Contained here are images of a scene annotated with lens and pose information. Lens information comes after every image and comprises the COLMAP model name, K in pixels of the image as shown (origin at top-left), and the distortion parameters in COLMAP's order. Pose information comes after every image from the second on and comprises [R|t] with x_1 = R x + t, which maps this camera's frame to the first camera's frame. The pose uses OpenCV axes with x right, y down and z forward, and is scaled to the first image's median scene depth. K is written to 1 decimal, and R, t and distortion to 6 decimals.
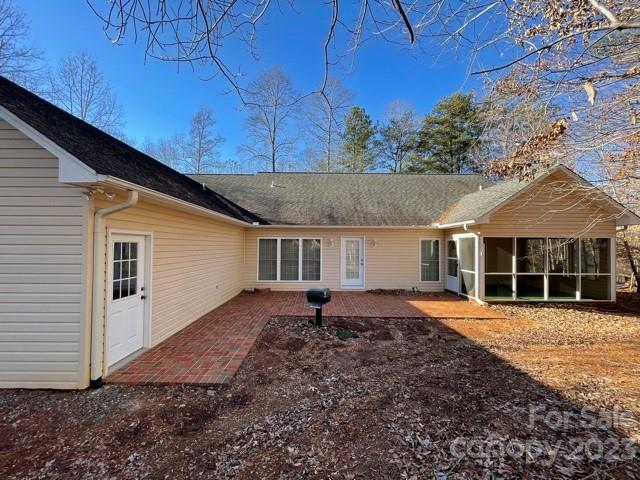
lens RADIAL K [[257.6, 0, 321.5], [0, 257.6, 242.0], [0, 0, 1]] dist [0.000551, -0.000248]
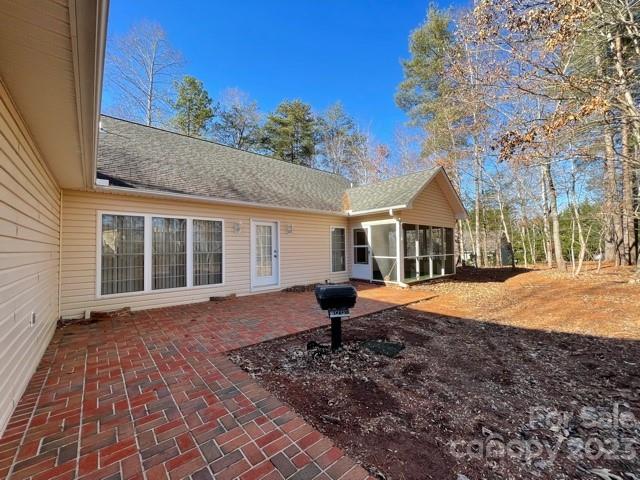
lens RADIAL K [[257.6, 0, 319.4], [0, 257.6, 240.3], [0, 0, 1]] dist [0.000551, -0.000248]
pose [[0.761726, 0.003769, 0.647888, -0.271253], [0.009402, 0.999813, -0.016871, 0.057863], [-0.647831, 0.018943, 0.761549, 0.364736]]
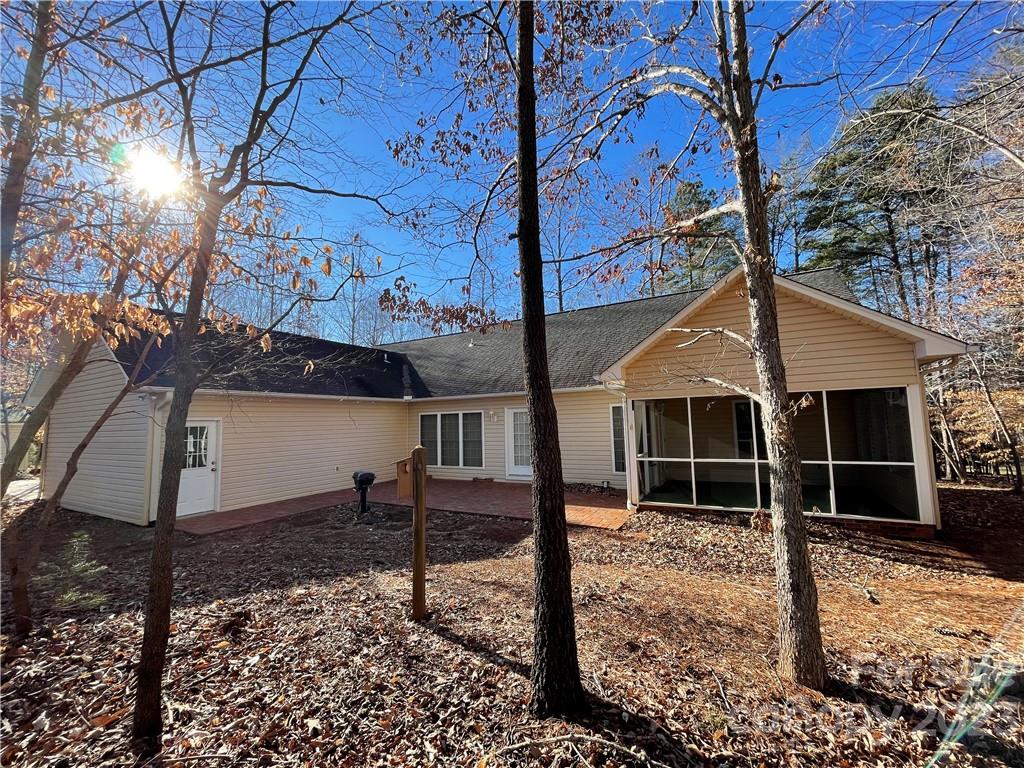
lens RADIAL K [[412.2, 0, 512.9], [0, 412.2, 386.2], [0, 0, 1]] dist [0.000551, -0.000248]
pose [[0.865038, -0.073182, -0.496340, 0.765618], [0.040772, 0.996286, -0.075836, 0.009406], [0.500046, 0.045365, 0.864810, -0.015058]]
